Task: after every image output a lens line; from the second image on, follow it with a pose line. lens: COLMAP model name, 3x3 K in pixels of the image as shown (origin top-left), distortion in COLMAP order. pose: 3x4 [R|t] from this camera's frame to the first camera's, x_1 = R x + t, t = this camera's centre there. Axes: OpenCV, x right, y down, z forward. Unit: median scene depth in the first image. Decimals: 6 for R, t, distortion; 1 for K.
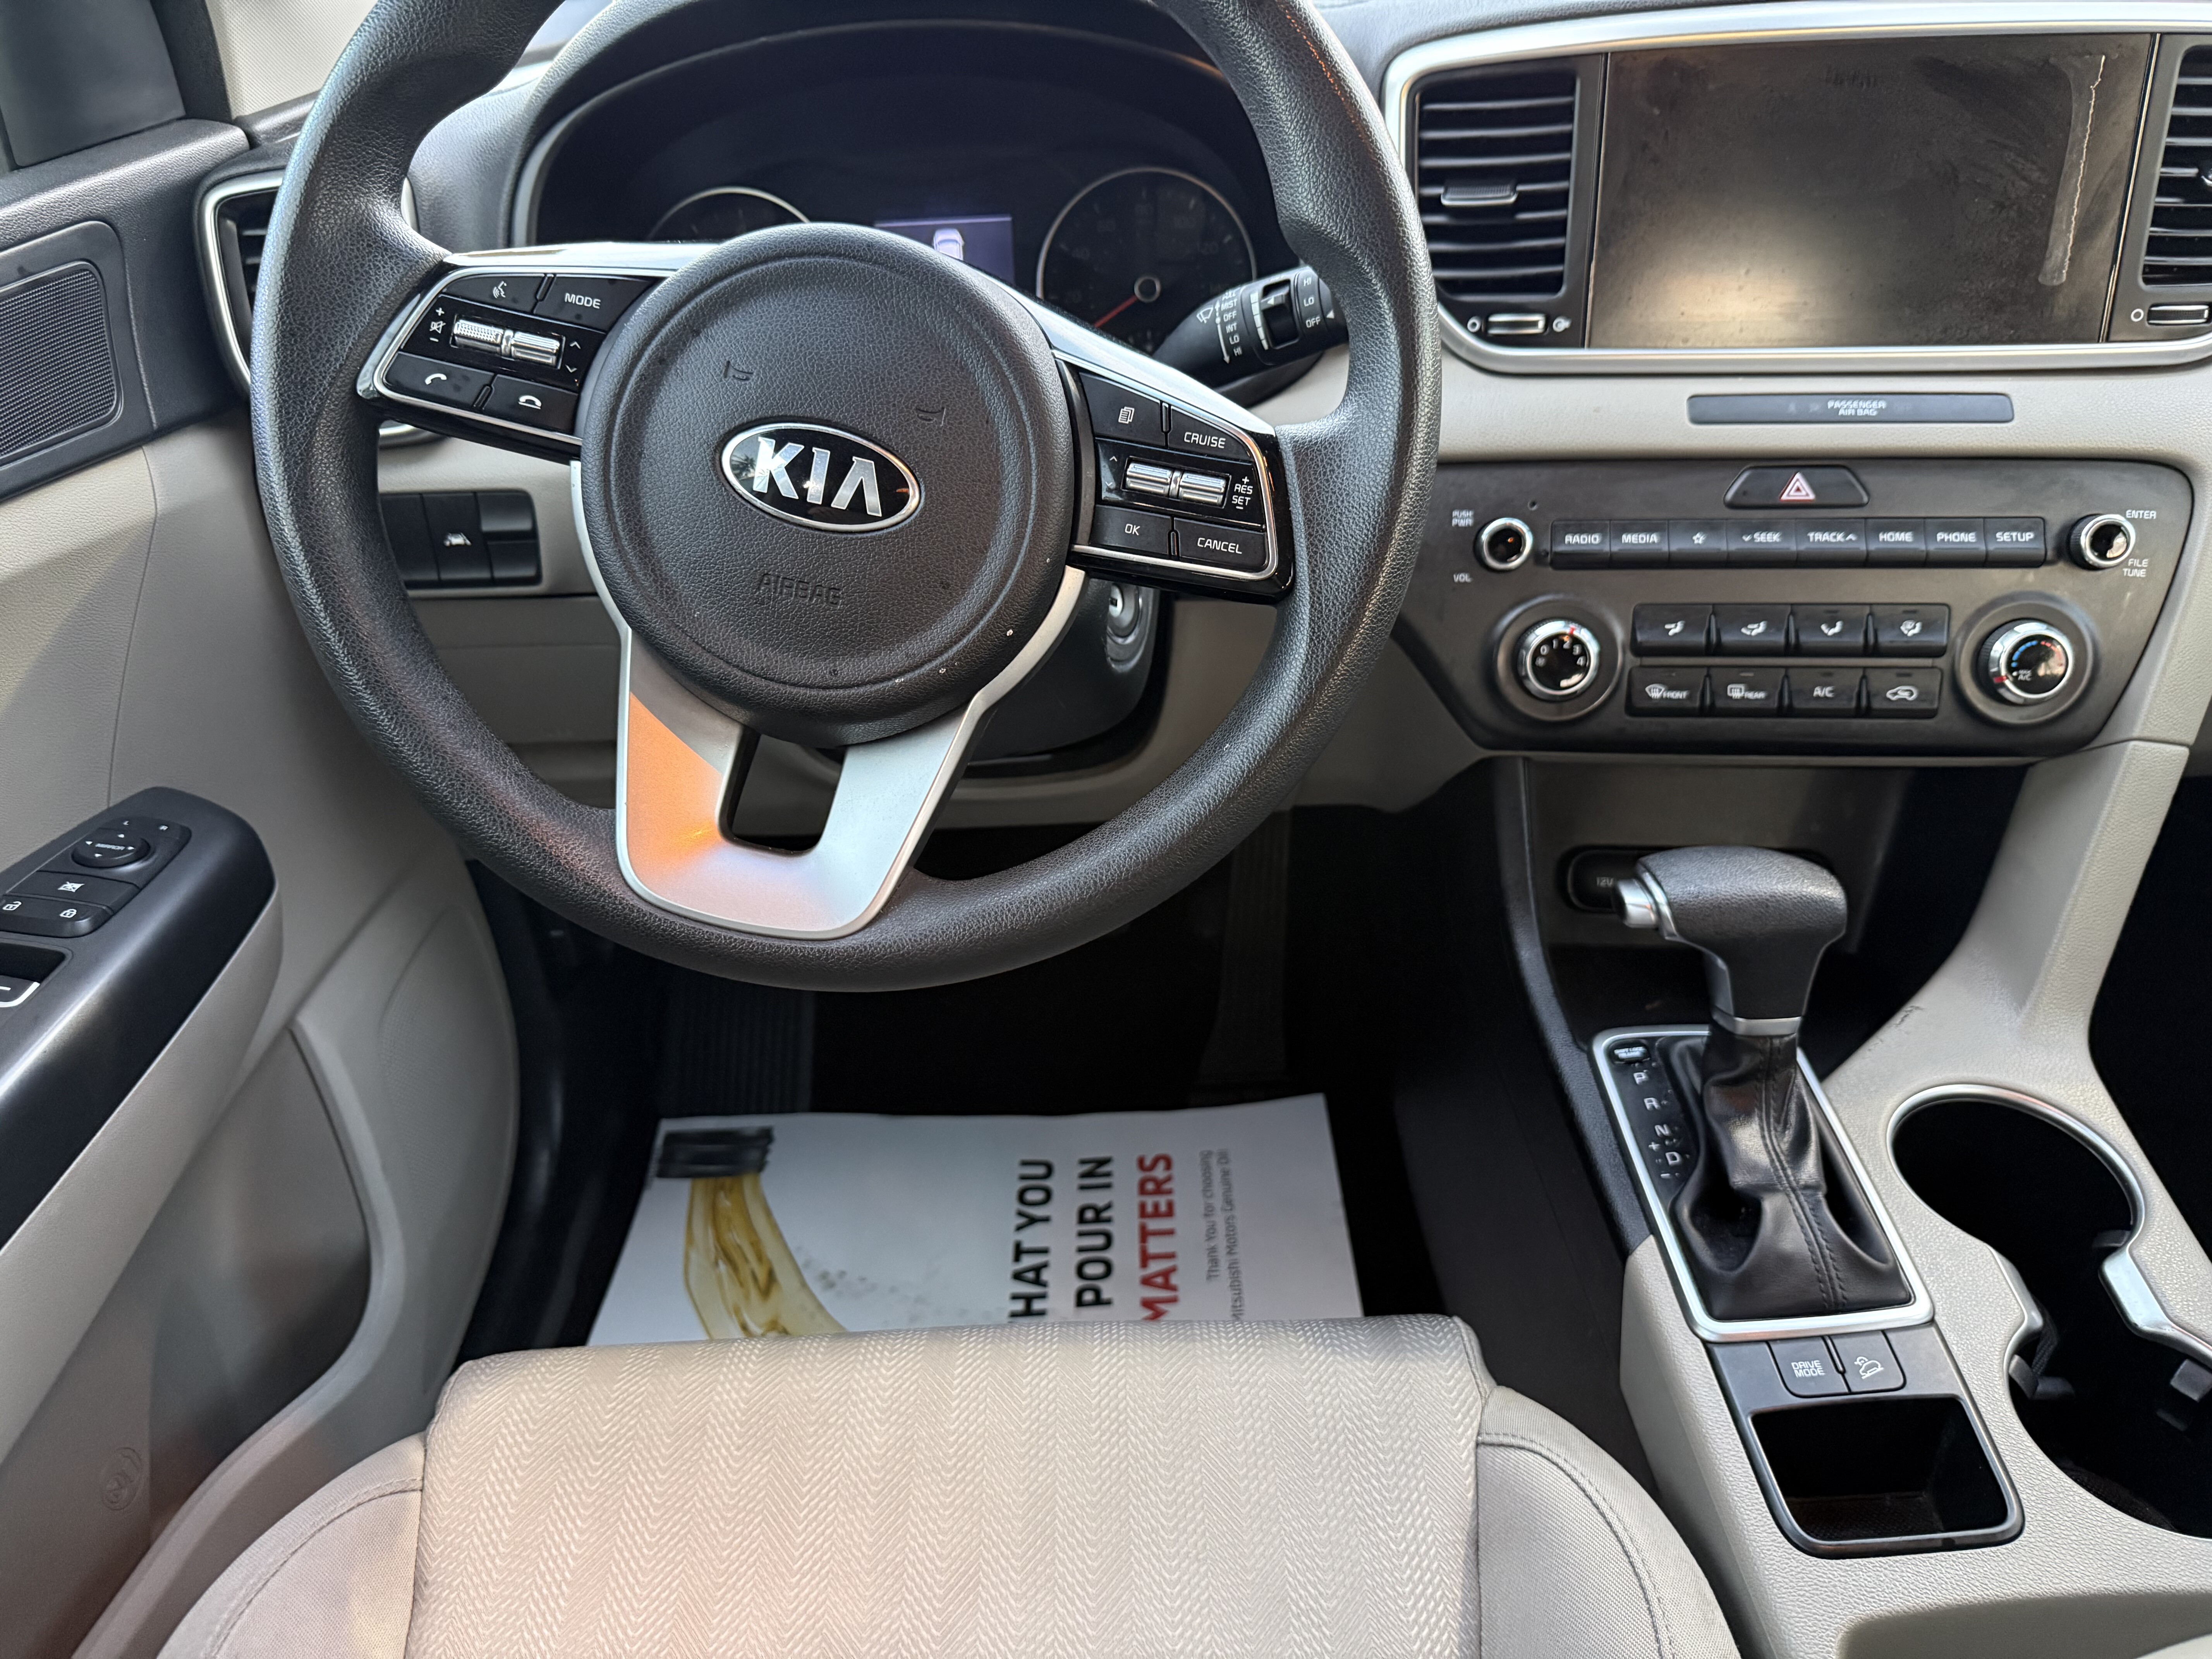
lens RADIAL K [[1575.9, 0, 1105.4], [0, 1575.9, 805.3], [0, 0, 1]] dist [-0.011408, -0.000968]
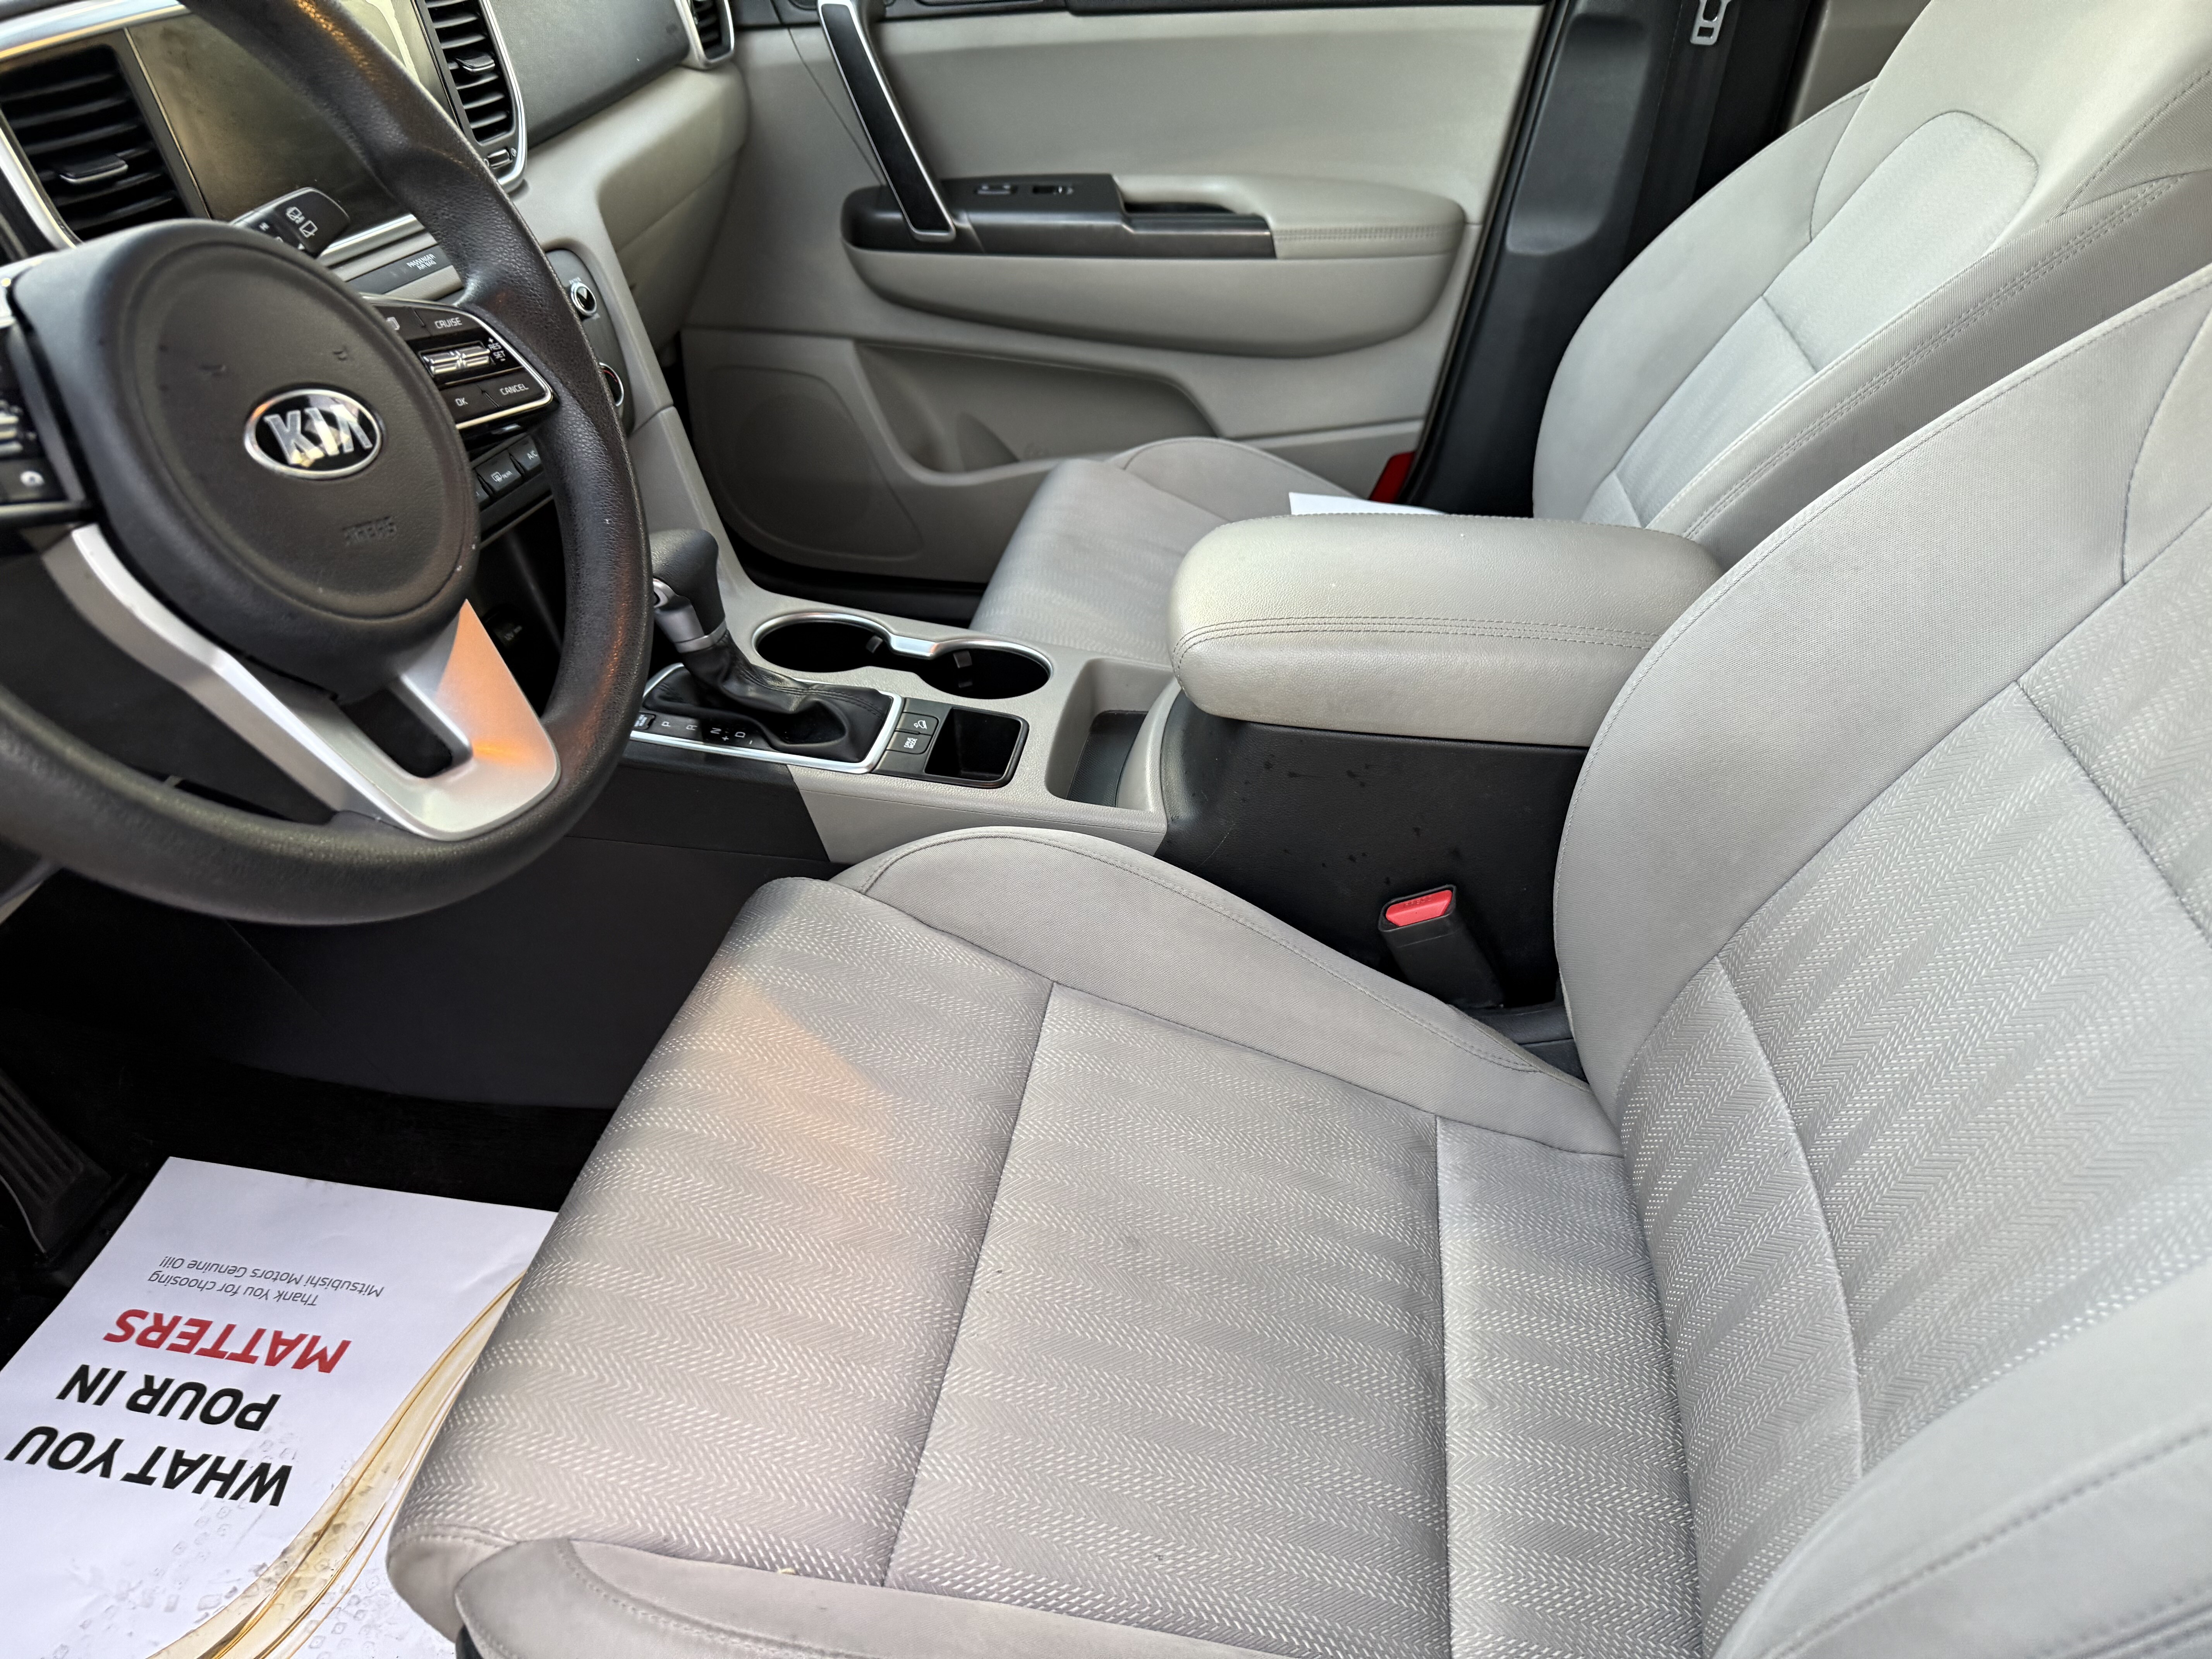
lens RADIAL K [[1575.9, 0, 1096.3], [0, 1575.9, 841.8], [0, 0, 1]] dist [-0.011408, -0.000968]
pose [[0.172688, -0.528097, 0.831440, -0.517258], [0.496183, 0.775834, 0.389722, -0.065412], [-0.850871, 0.345246, 0.396010, 0.092682]]
